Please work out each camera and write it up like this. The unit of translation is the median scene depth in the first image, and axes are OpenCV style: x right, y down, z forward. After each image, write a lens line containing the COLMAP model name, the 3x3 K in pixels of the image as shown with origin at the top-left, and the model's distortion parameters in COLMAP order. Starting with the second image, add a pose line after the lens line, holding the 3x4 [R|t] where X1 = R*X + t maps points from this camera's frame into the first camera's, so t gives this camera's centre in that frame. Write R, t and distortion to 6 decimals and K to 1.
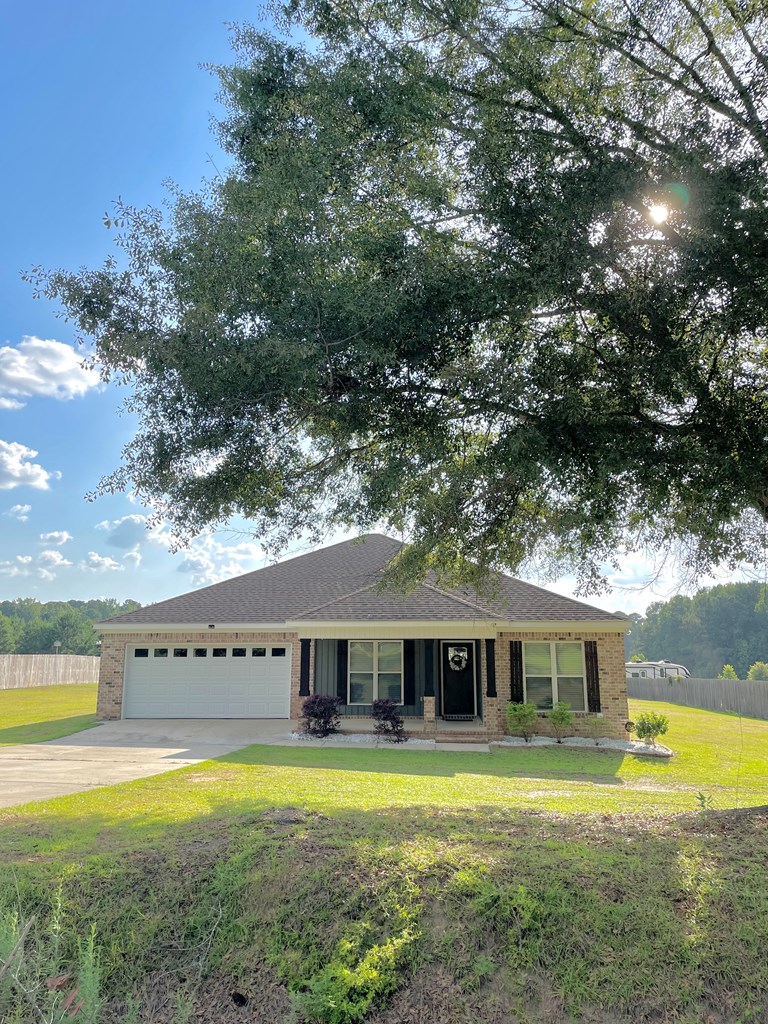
lens RADIAL K [[785.2, 0, 384.0], [0, 785.2, 512.0], [0, 0, 1]] dist [0.068310, -0.002099]
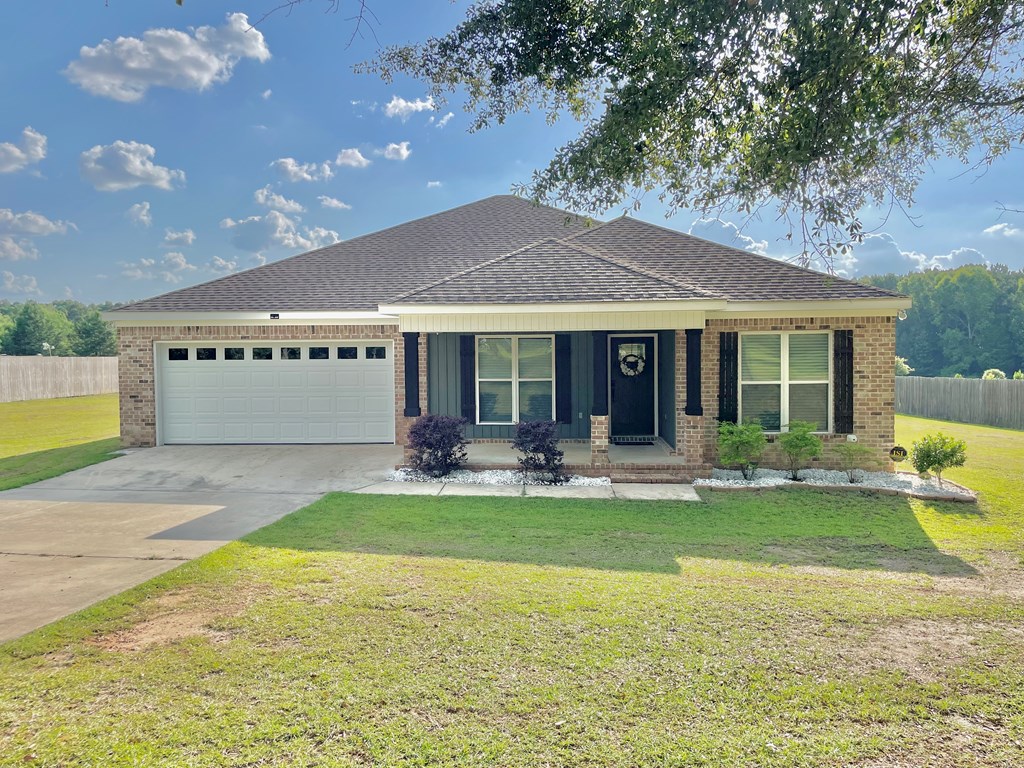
lens RADIAL K [[412.7, 0, 512.8], [0, 412.7, 362.3], [0, 0, 1]] dist [0.032322, 0.000011]
pose [[0.997470, -0.013253, 0.069849, -0.039800], [-0.001503, 0.978320, 0.207092, 0.115770], [-0.071080, -0.206672, 0.975825, 0.663089]]
